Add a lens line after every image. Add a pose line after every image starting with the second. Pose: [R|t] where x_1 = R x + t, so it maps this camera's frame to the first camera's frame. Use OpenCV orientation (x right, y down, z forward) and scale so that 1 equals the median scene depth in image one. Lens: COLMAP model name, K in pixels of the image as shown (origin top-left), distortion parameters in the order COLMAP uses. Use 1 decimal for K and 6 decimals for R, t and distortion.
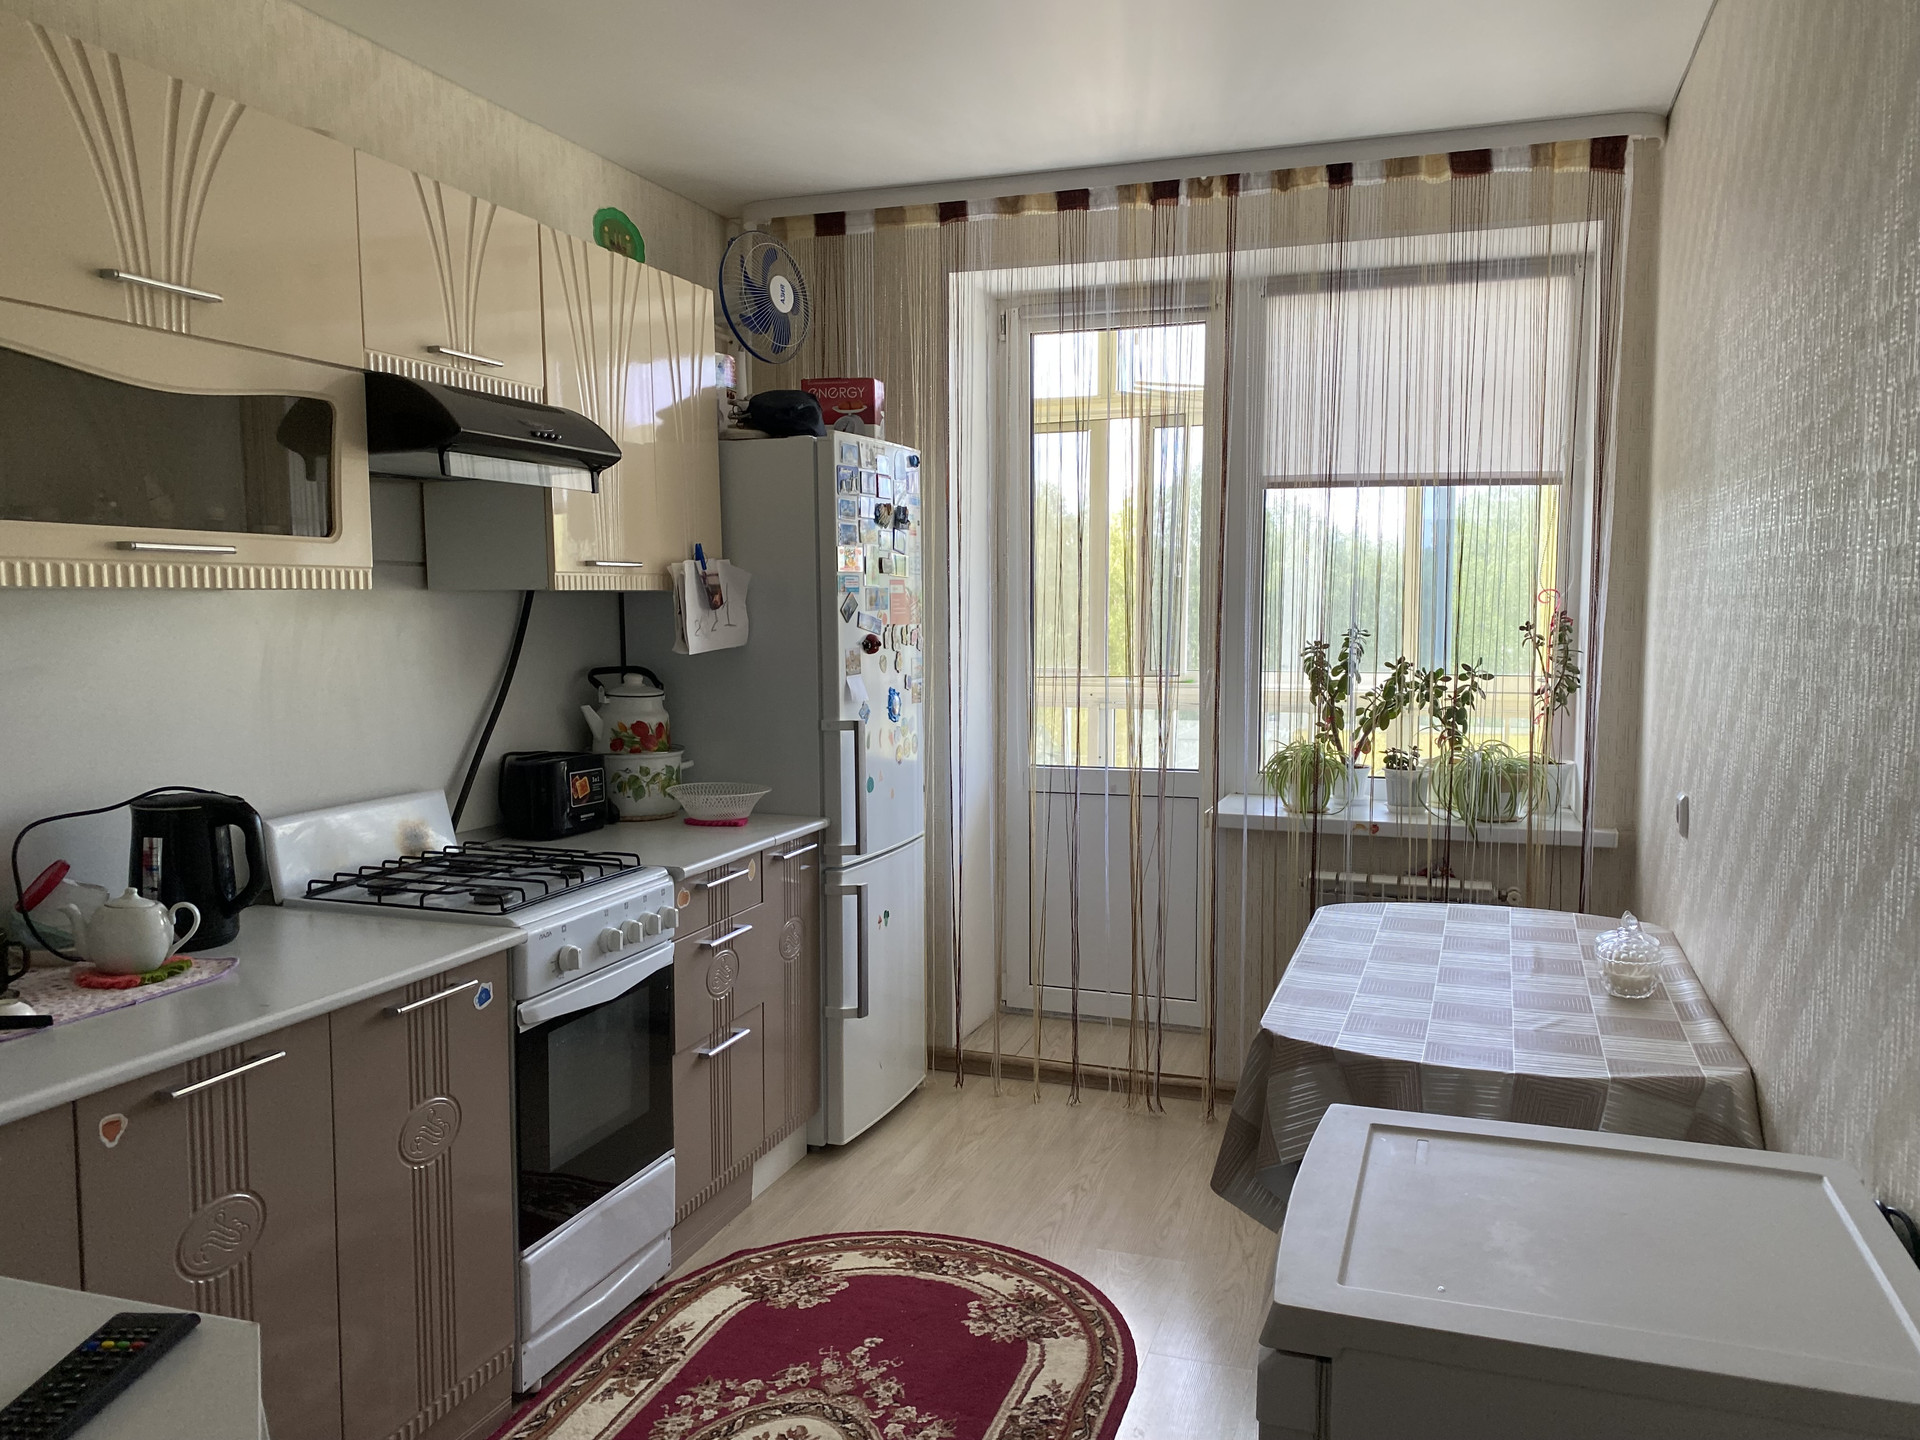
lens RADIAL K [[1473.2, 0, 969.2], [0, 1473.2, 721.8], [0, 0, 1]] dist [0.025763, -0.022602]
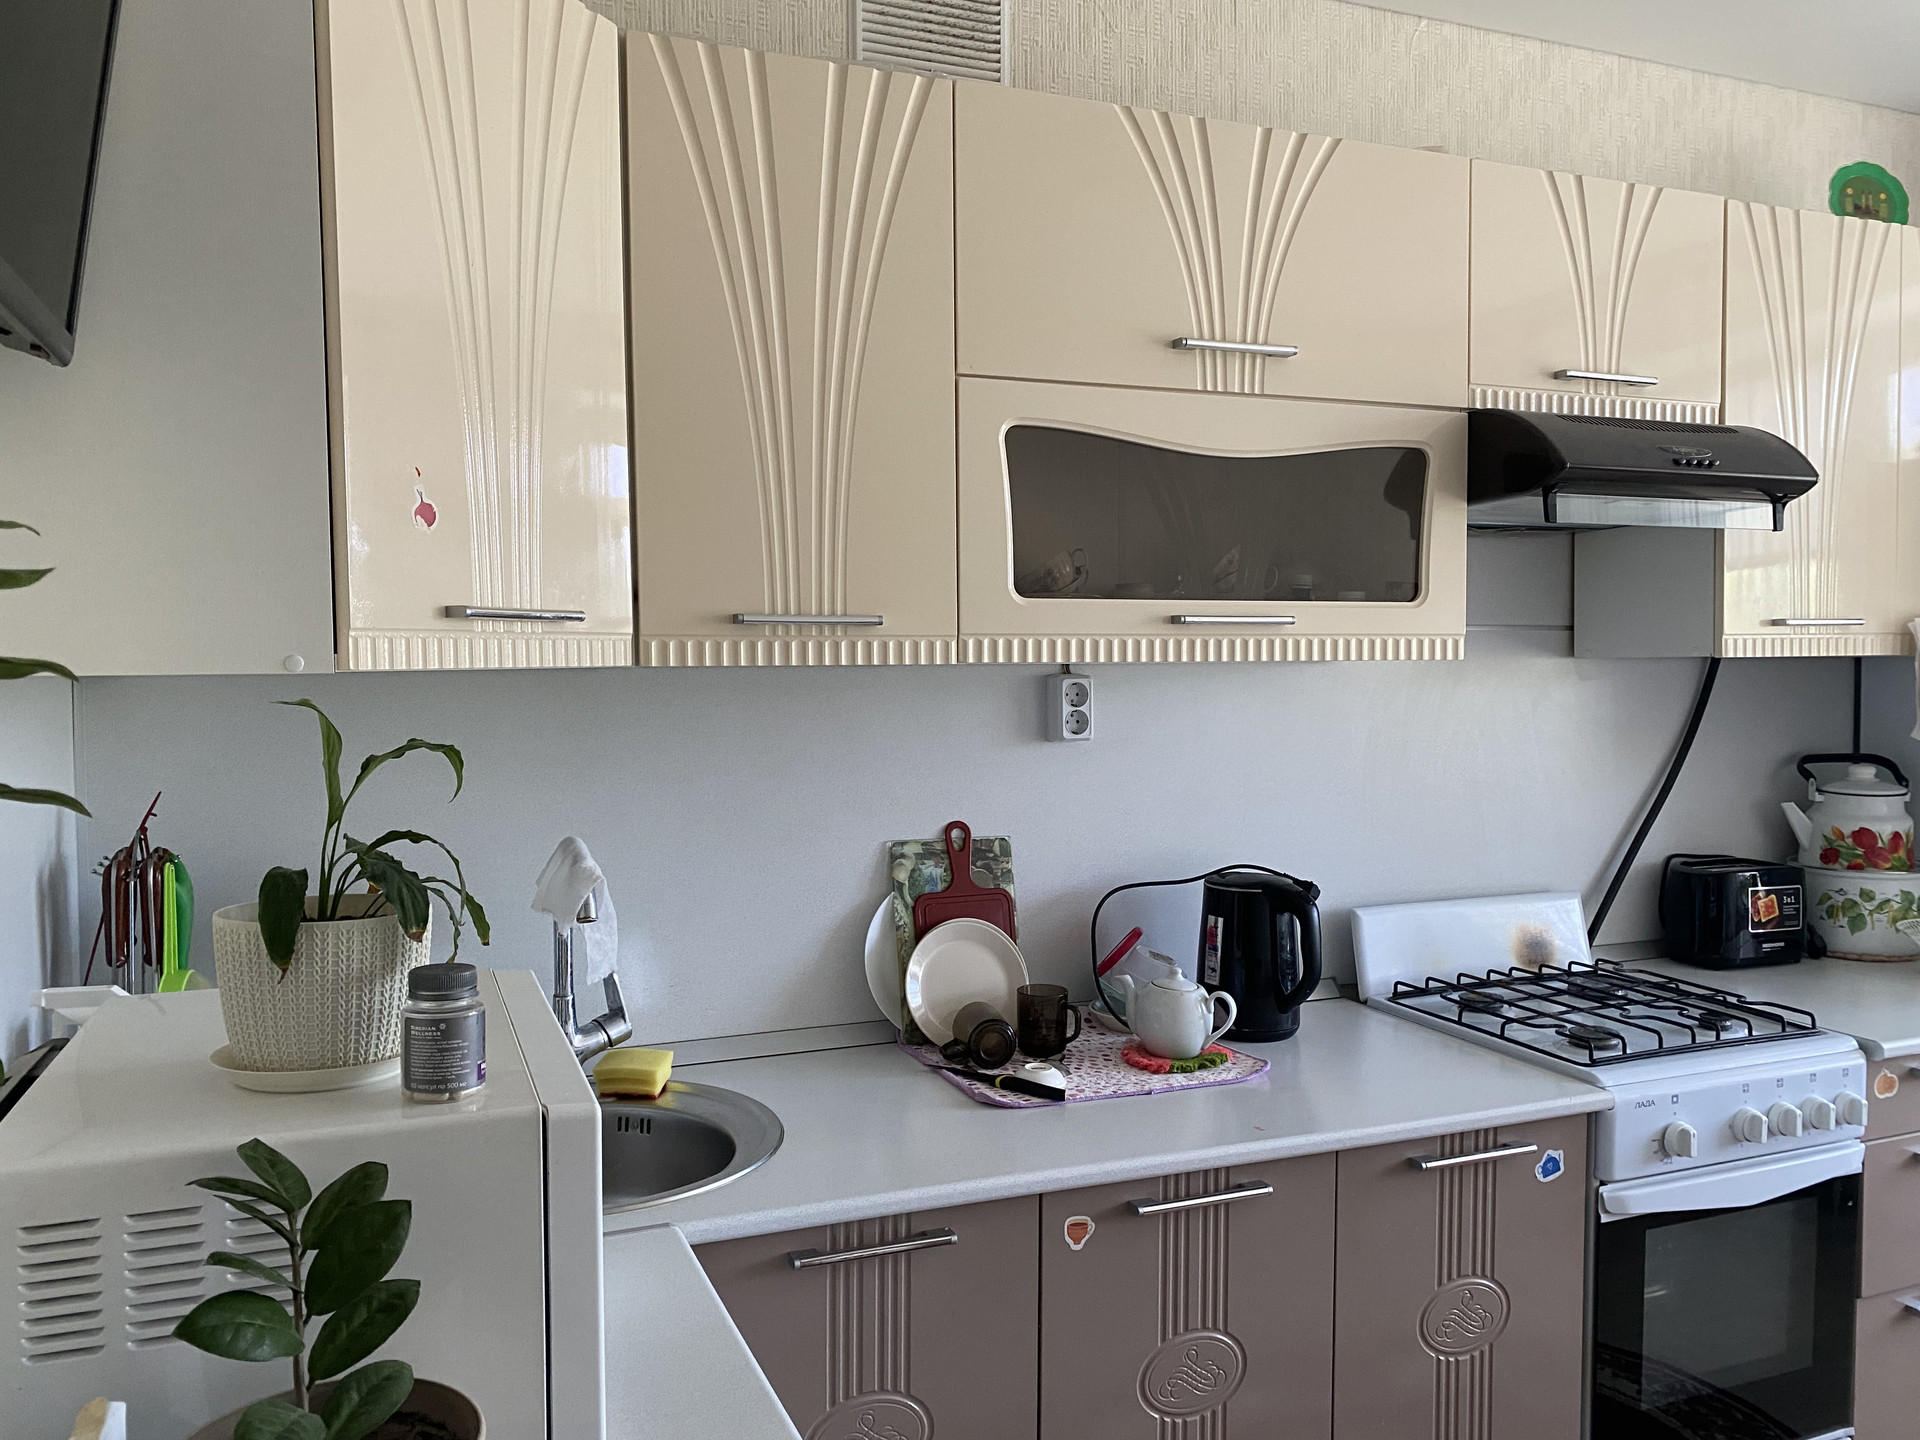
lens RADIAL K [[1473.2, 0, 969.2], [0, 1473.2, 721.8], [0, 0, 1]] dist [0.025763, -0.022602]
pose [[0.664117, 0.031962, -0.746945, 0.049232], [-0.060157, 0.998131, -0.010775, -0.024787], [0.745204, 0.052090, 0.664799, 0.196444]]
